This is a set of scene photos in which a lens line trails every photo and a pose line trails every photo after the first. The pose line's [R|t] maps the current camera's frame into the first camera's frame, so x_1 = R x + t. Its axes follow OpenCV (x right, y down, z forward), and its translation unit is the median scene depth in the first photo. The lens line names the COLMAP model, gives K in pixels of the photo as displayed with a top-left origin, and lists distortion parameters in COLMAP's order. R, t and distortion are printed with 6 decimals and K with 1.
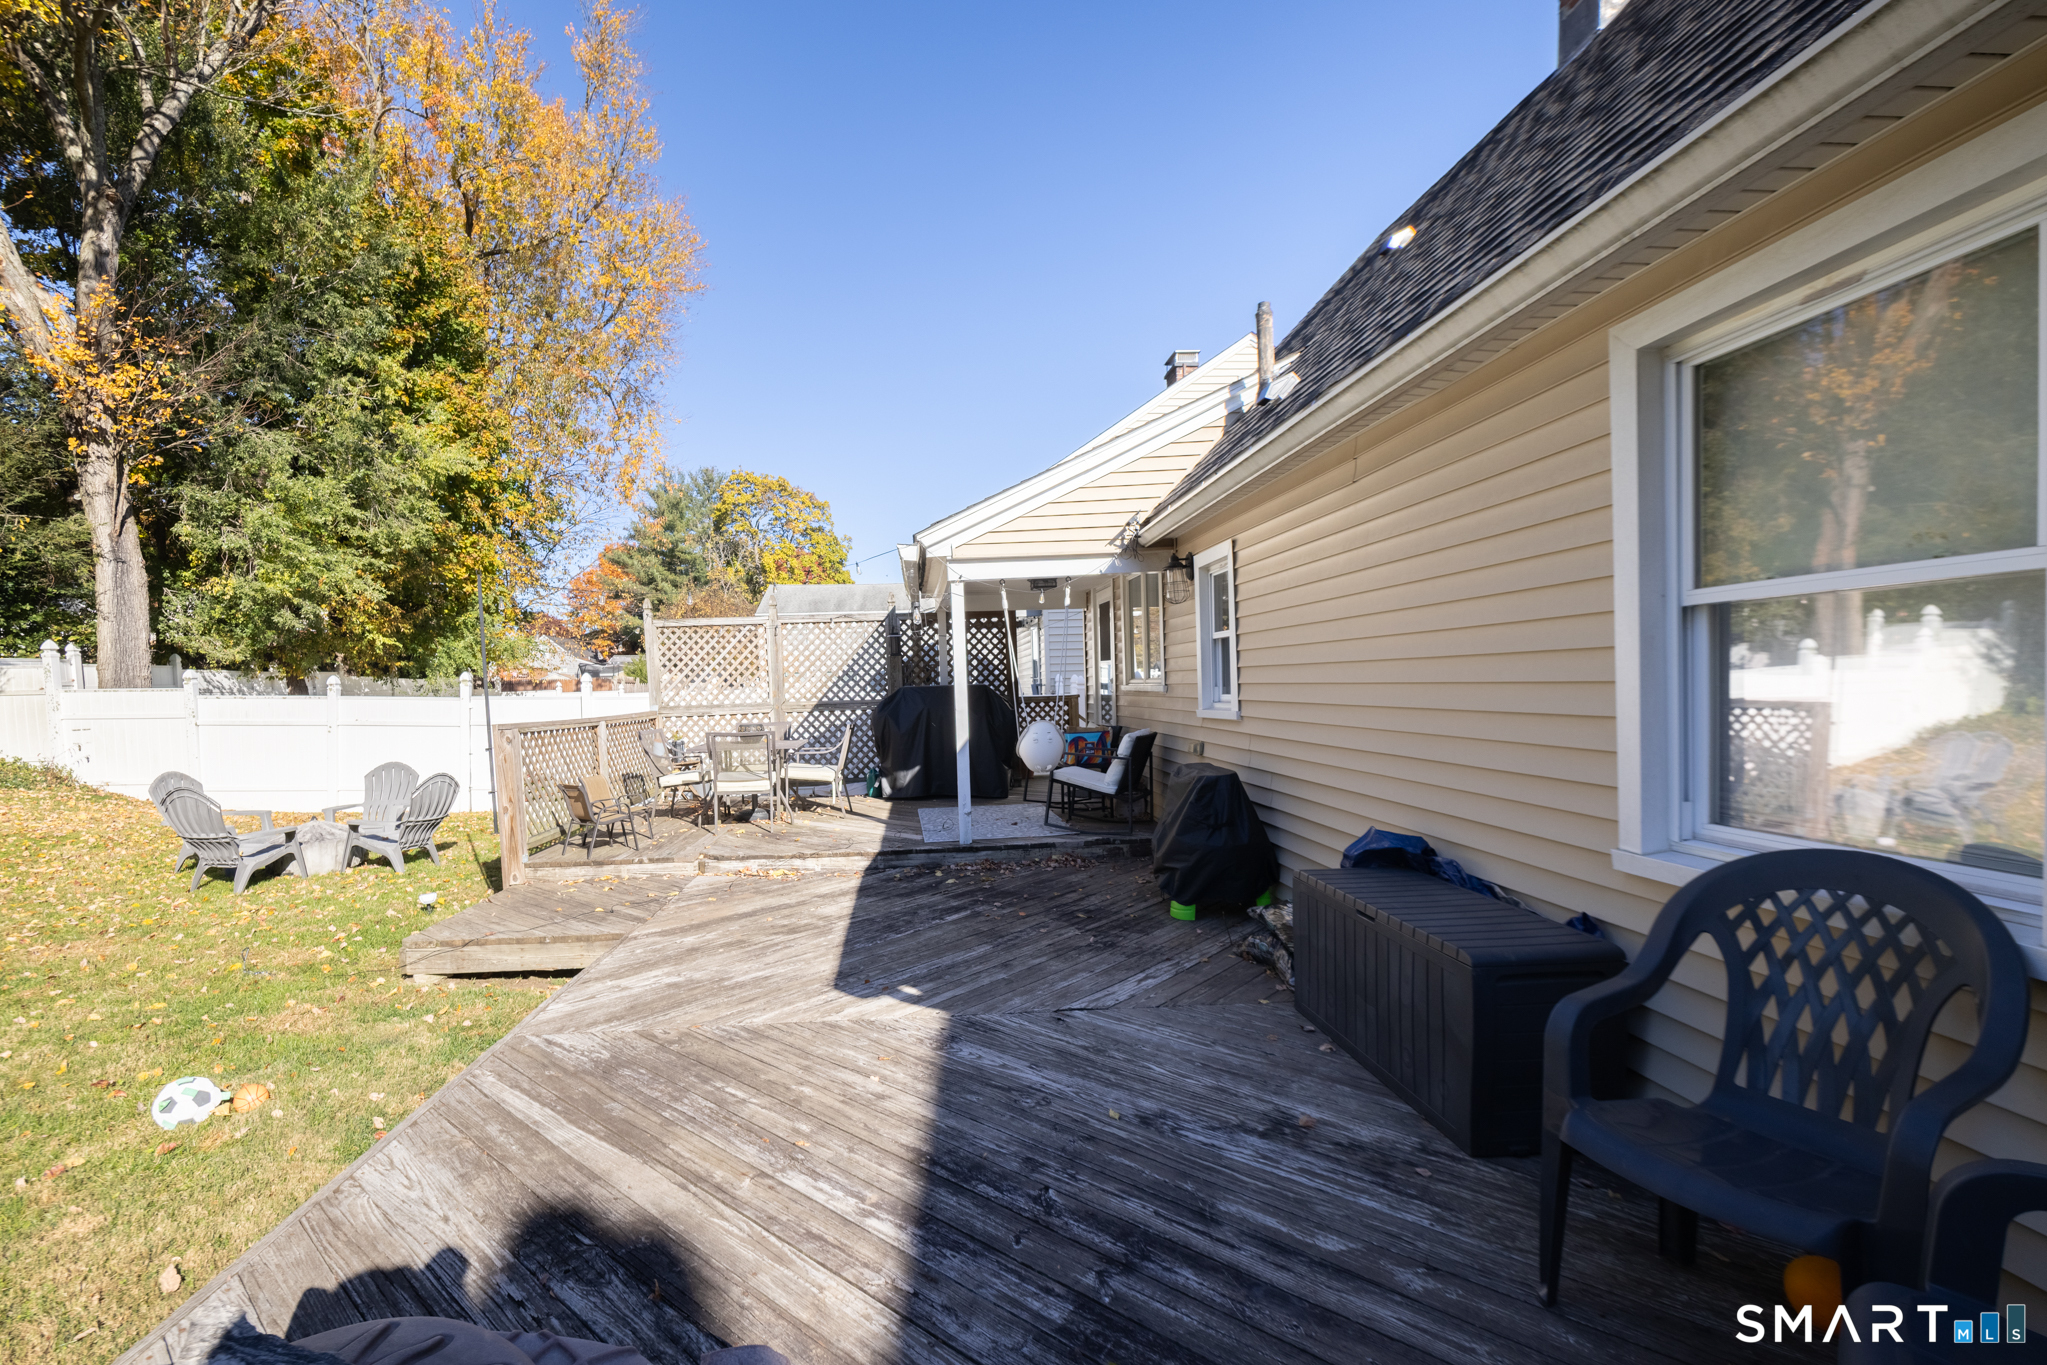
lens RADIAL K [[871.1, 0, 958.9], [0, 871.1, 719.7], [0, 0, 1]] dist [0.001384, 0.000174]
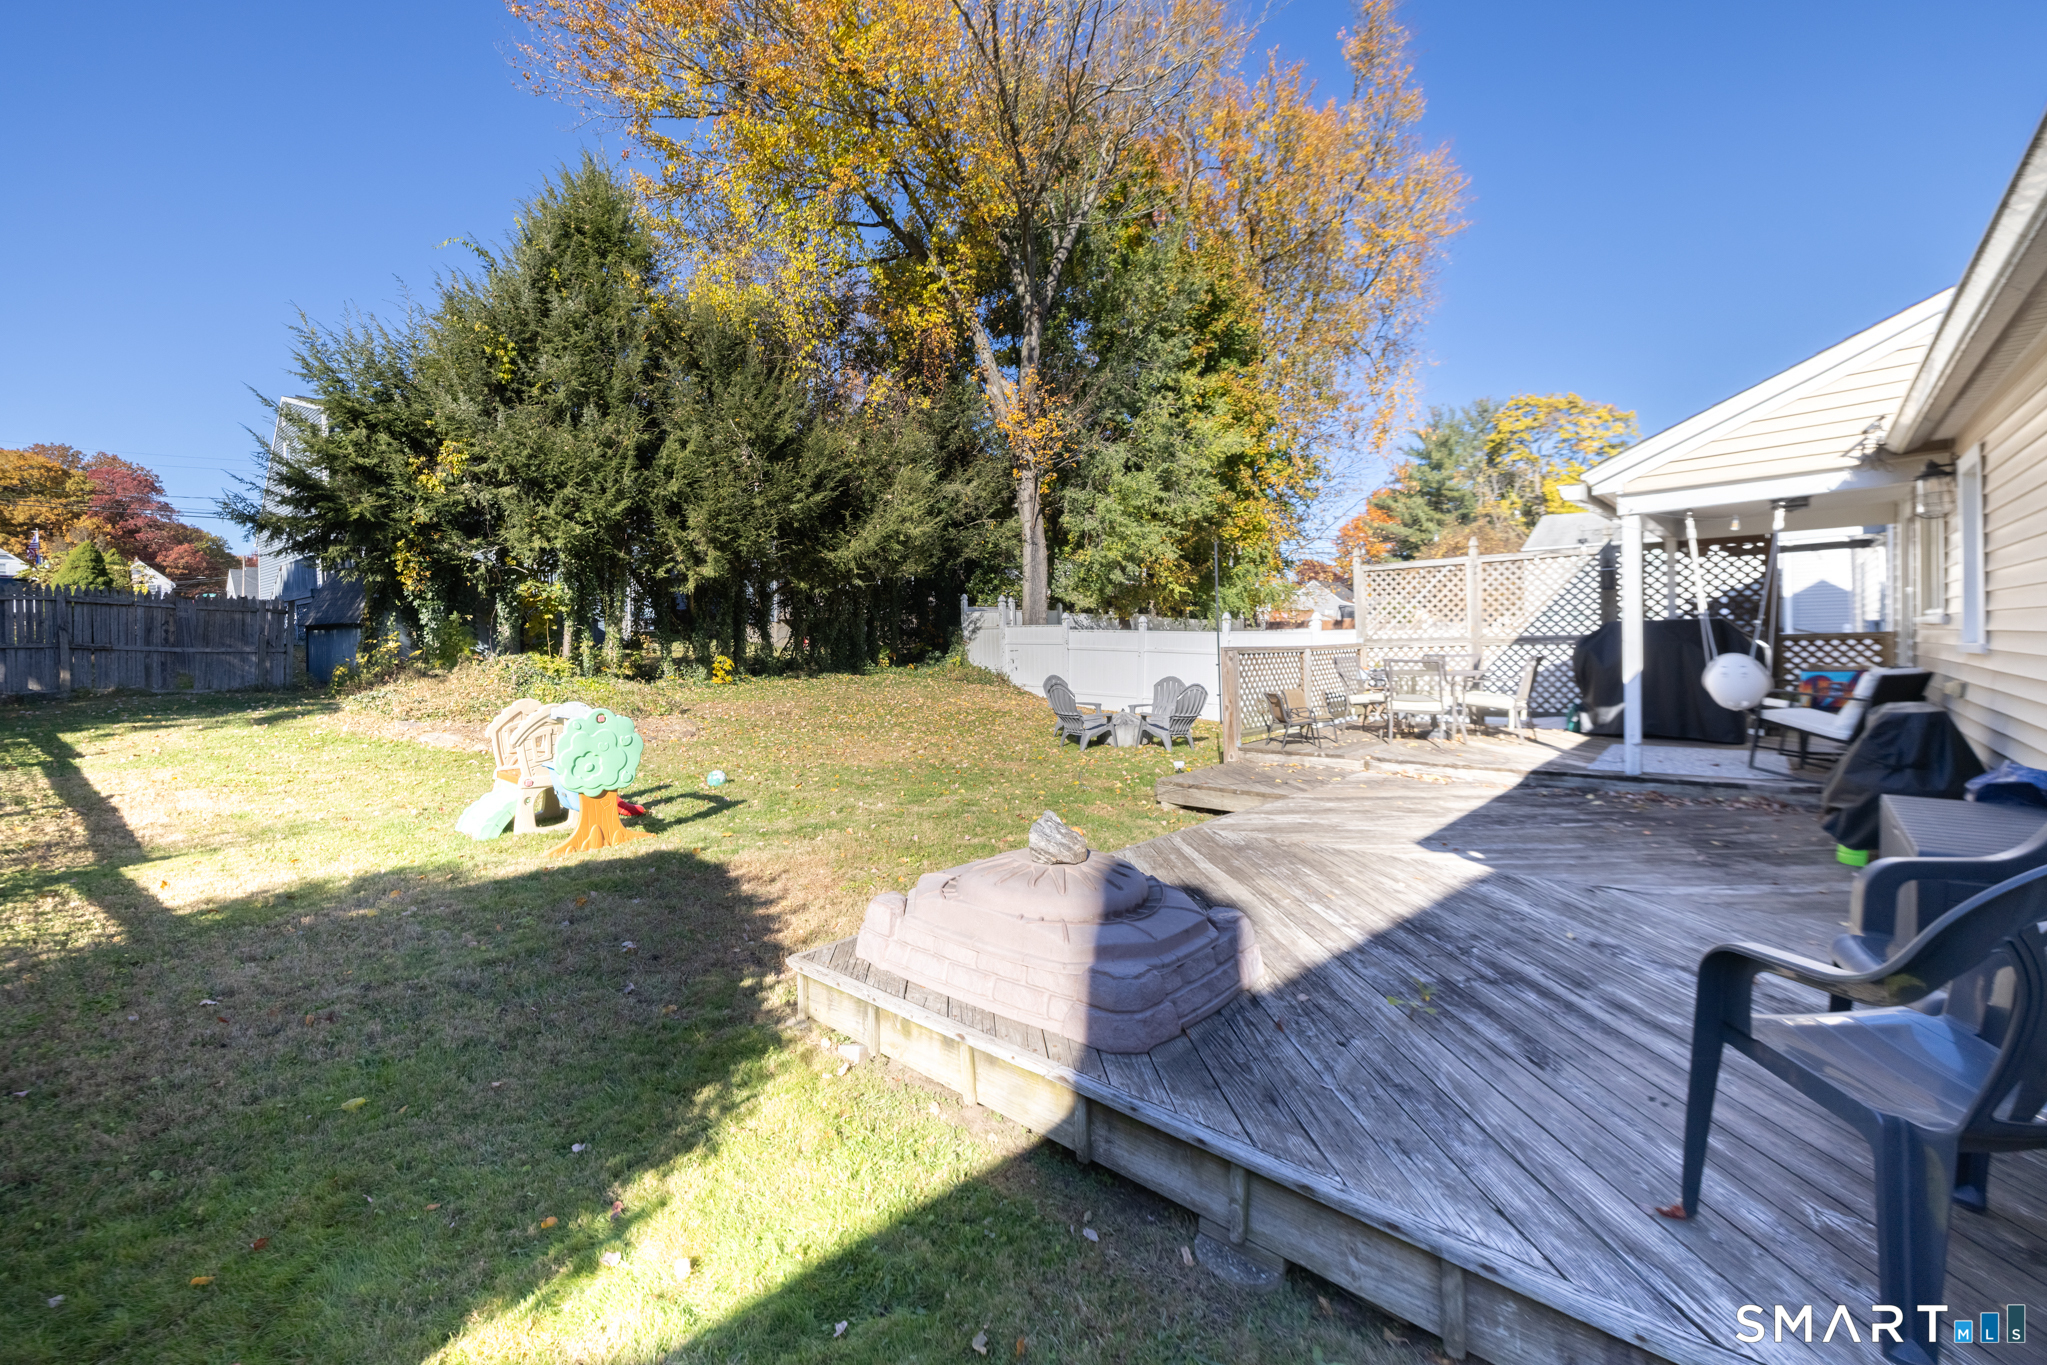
lens RADIAL K [[853.0, 0, 1018.2], [0, 853.0, 622.4], [0, 0, 1]] dist [0.000074, -0.000032]
pose [[0.709509, -0.002950, -0.704690, 0.079148], [-0.028211, 0.999071, -0.032586, 0.007678], [0.704132, 0.043000, 0.708766, -0.081822]]
